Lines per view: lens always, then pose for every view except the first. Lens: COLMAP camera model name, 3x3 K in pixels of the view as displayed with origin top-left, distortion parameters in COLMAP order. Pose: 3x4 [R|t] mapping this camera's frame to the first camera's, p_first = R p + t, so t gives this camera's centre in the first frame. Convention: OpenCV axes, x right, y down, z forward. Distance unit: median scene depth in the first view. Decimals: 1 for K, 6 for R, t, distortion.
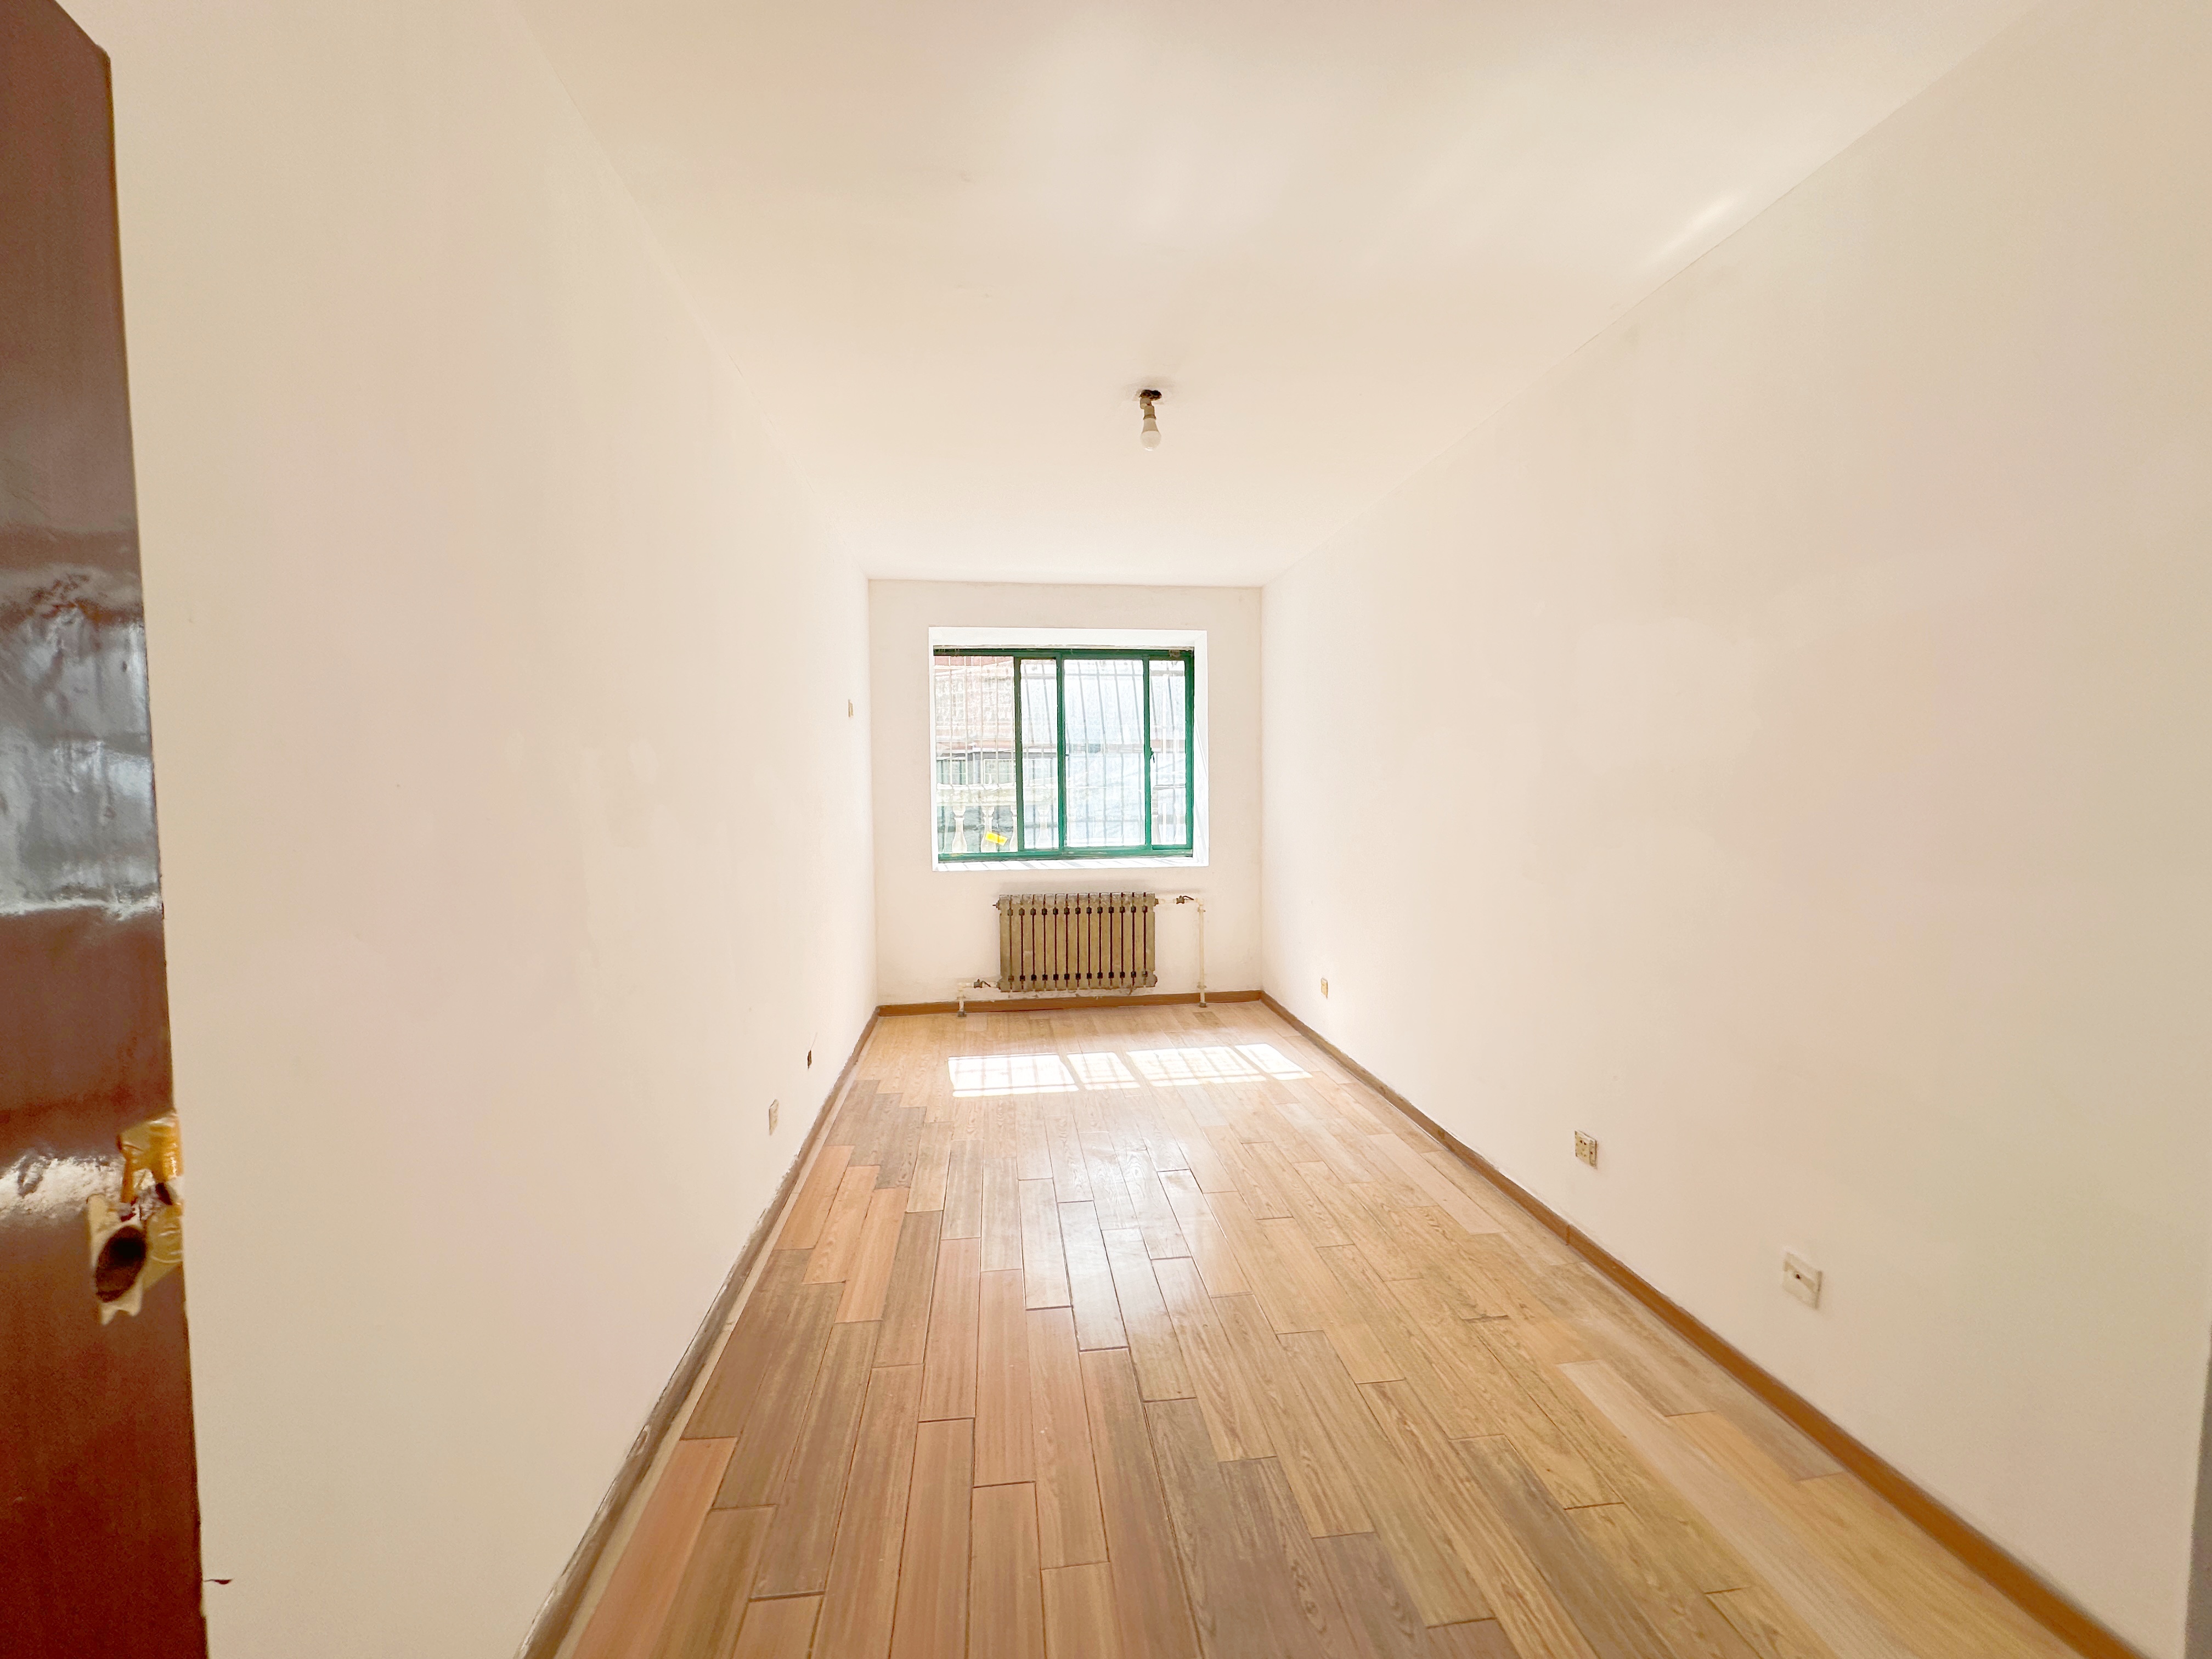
lens RADIAL K [[879.3, 0, 1106.0], [0, 879.3, 829.5], [0, 0, 1]] dist [-0.001651, -0.000035]
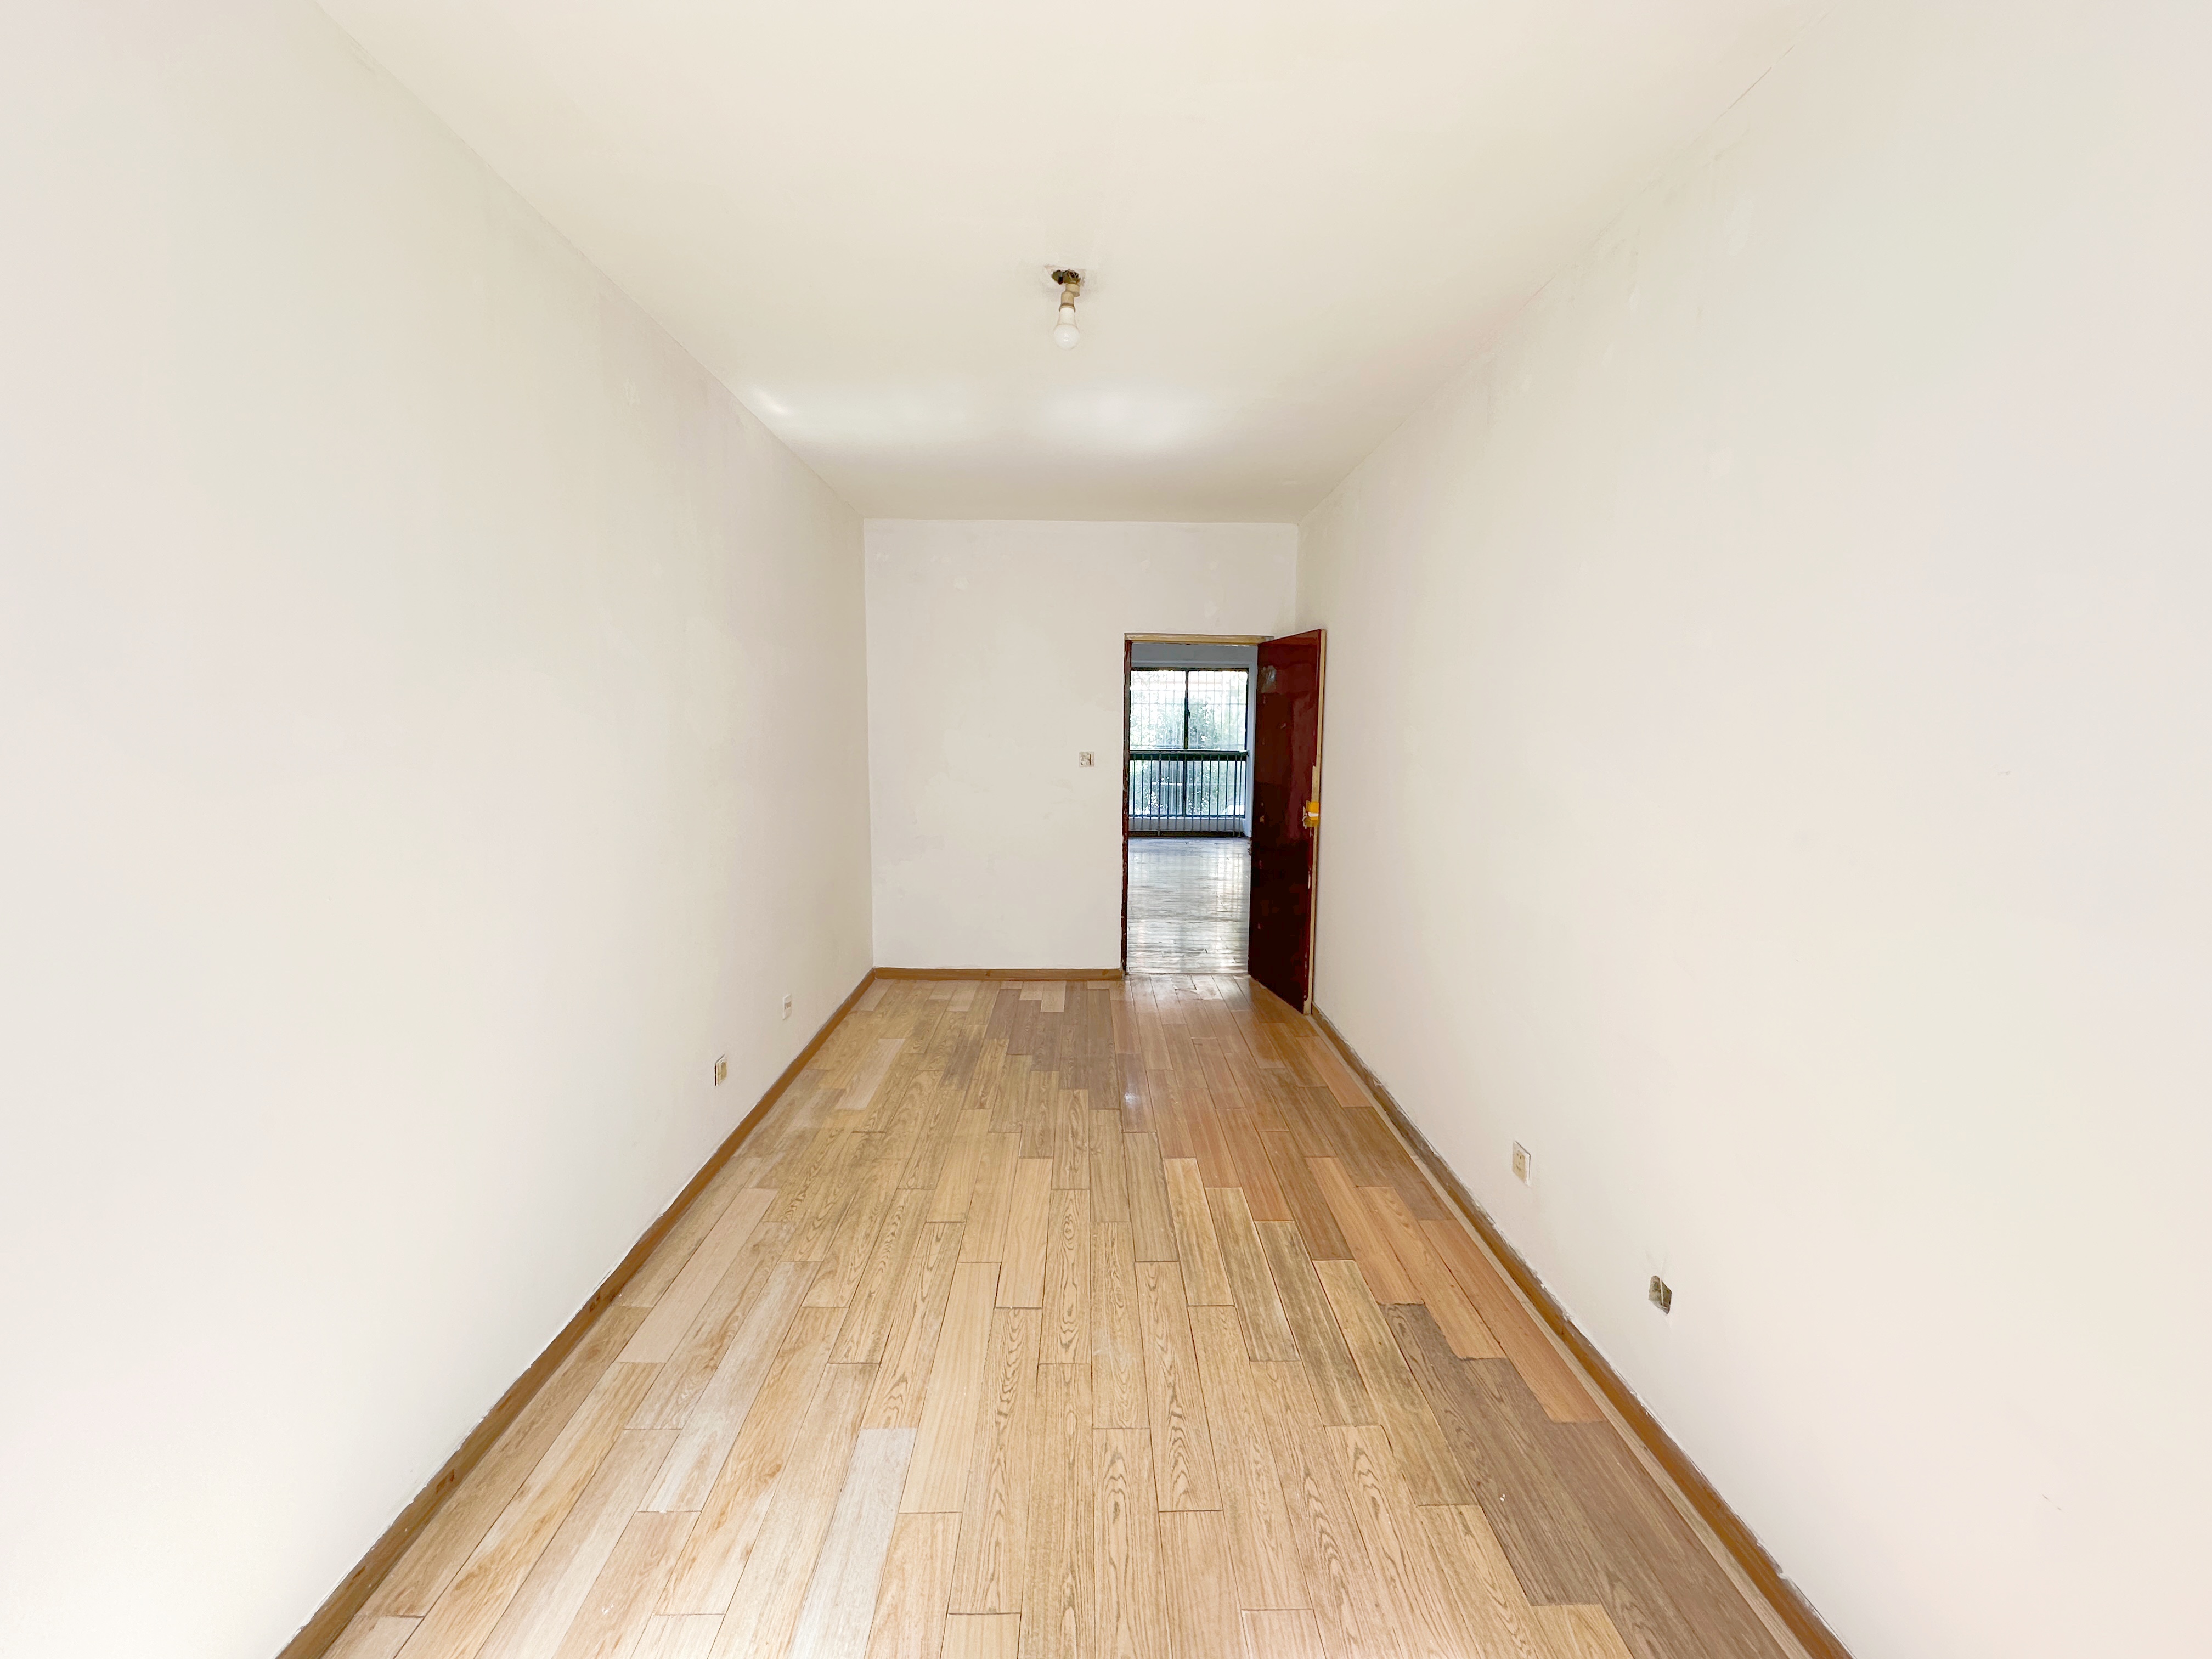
lens RADIAL K [[879.3, 0, 1106.0], [0, 879.3, 829.5], [0, 0, 1]] dist [-0.001651, -0.000035]
pose [[-0.994976, -0.008621, 0.099742, -0.077034], [0.007647, 0.986830, 0.161582, -0.136875], [-0.099821, 0.161533, -0.981806, 2.040824]]
